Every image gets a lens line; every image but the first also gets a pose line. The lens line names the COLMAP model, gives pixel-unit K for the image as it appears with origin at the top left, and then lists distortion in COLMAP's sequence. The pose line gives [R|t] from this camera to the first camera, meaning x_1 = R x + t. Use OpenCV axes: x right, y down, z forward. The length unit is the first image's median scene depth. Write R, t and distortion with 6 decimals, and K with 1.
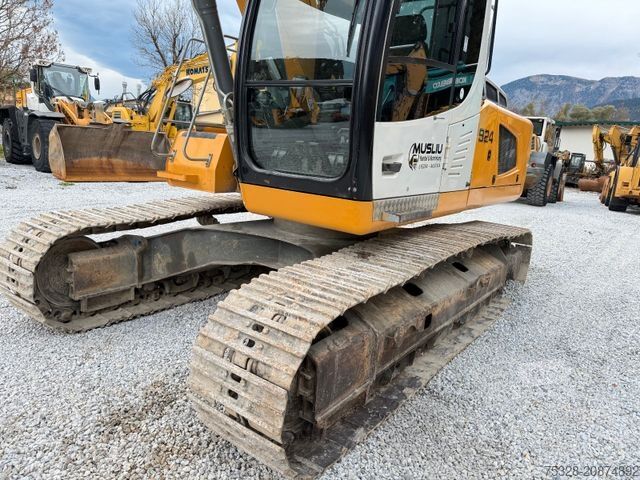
lens RADIAL K [[450.2, 0, 321.4], [0, 450.2, 243.8], [0, 0, 1]] dist [0.103705, -0.137213]
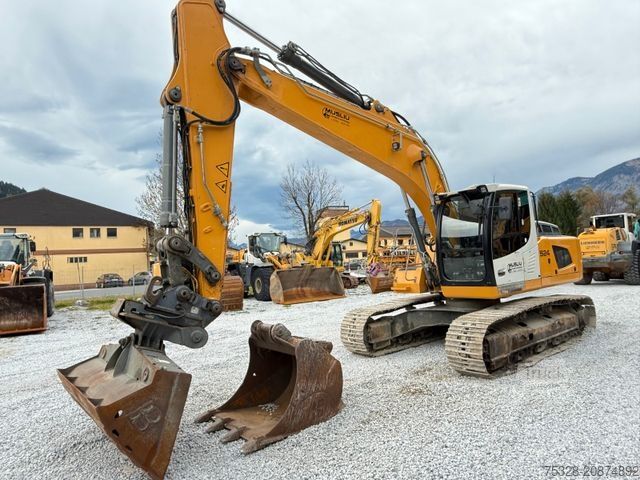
lens RADIAL K [[407.4, 0, 320.0], [0, 407.4, 240.0], [0, 0, 1]] dist [-0.004841, -0.001364]
pose [[0.958198, -0.146358, -0.245836, -0.169777], [0.075703, 0.958324, -0.275469, 0.149657], [0.275908, 0.245344, 0.929345, -1.060401]]
